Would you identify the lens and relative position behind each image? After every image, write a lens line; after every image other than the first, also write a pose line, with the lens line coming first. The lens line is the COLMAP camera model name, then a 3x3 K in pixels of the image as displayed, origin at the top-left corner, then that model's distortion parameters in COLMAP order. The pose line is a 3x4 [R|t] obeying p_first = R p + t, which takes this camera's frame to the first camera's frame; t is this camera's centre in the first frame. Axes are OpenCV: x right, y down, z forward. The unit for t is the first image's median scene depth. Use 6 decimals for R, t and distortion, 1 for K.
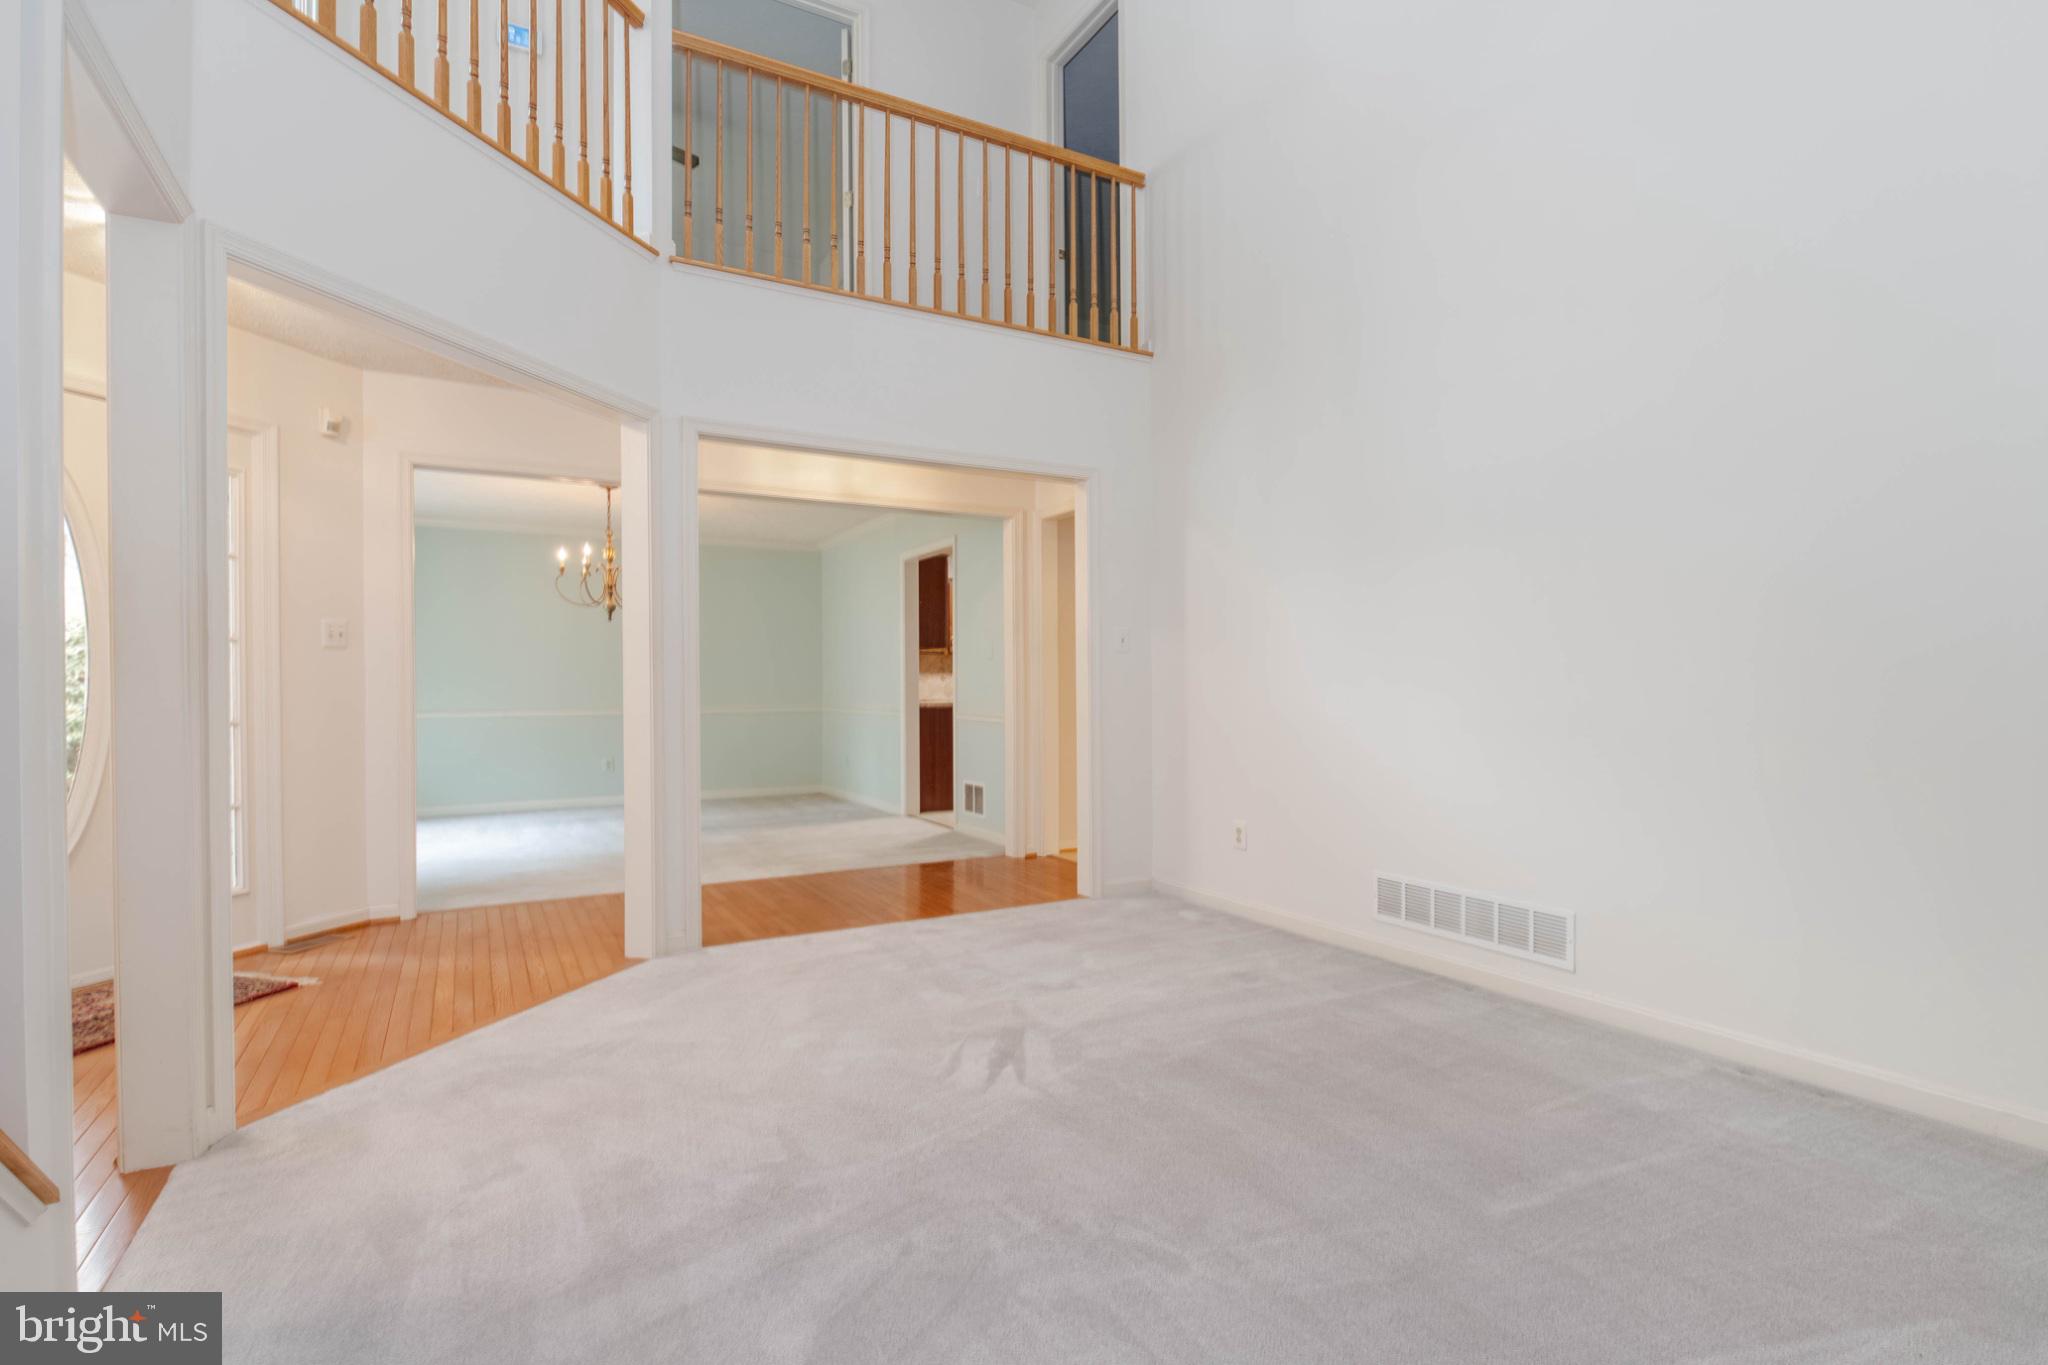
lens RADIAL K [[956.9, 0, 1023.1], [0, 956.9, 688.9], [0, 0, 1]] dist [-0.000169, -0.000008]
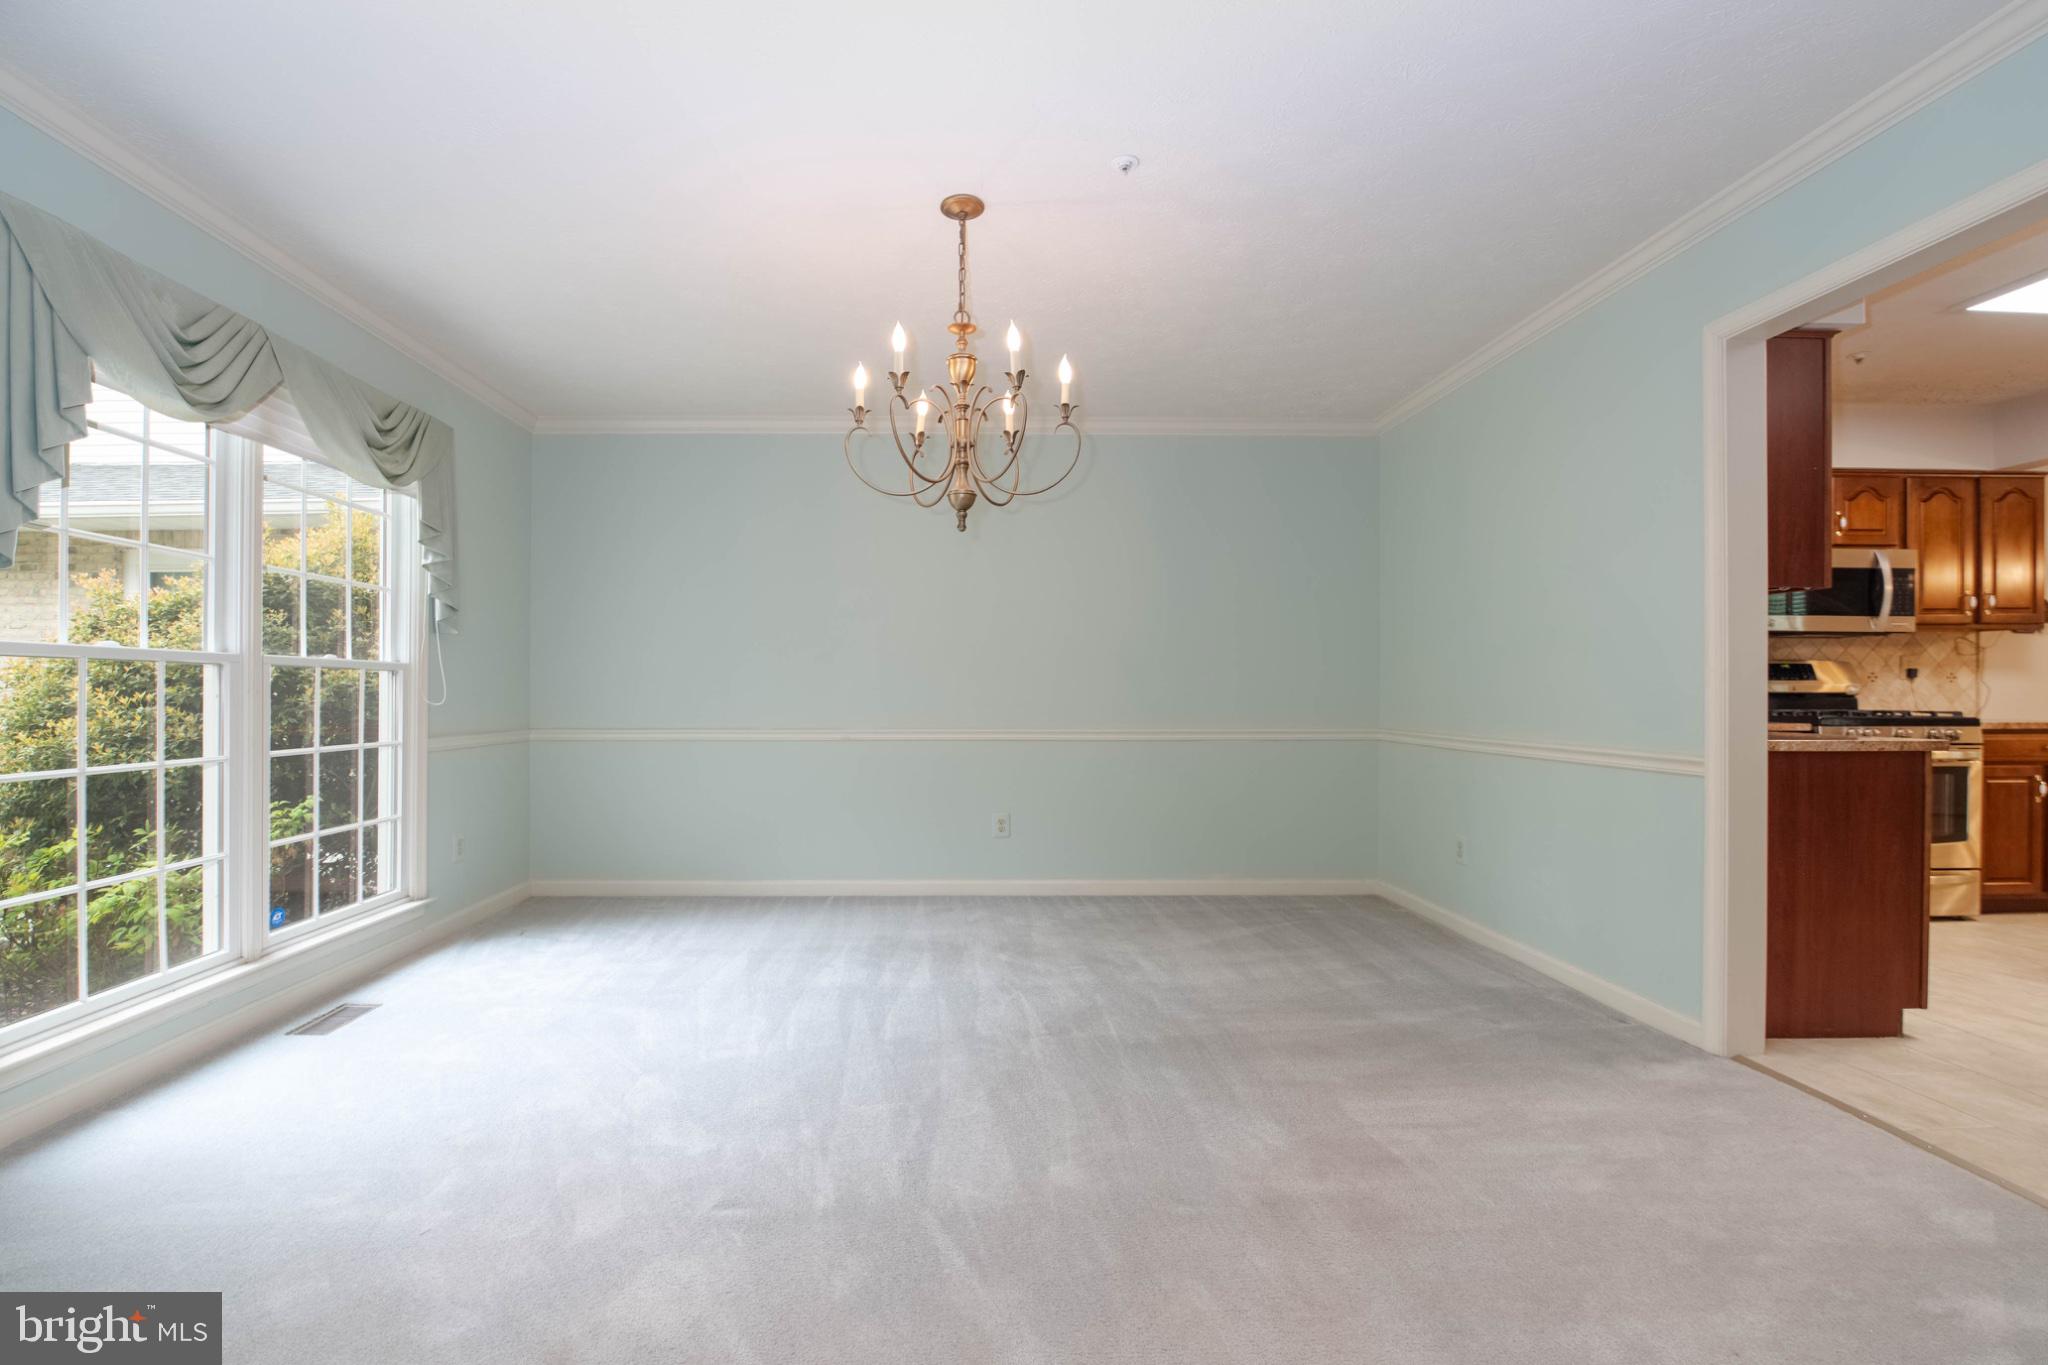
lens RADIAL K [[904.5, 0, 1016.0], [0, 904.5, 690.0], [0, 0, 1]] dist [-0.000734, -0.000205]
pose [[0.896502, -0.001420, -0.443038, -0.237695], [-0.001339, 0.999982, -0.005915, 0.000440], [0.443039, 0.005896, 0.896483, 0.659597]]
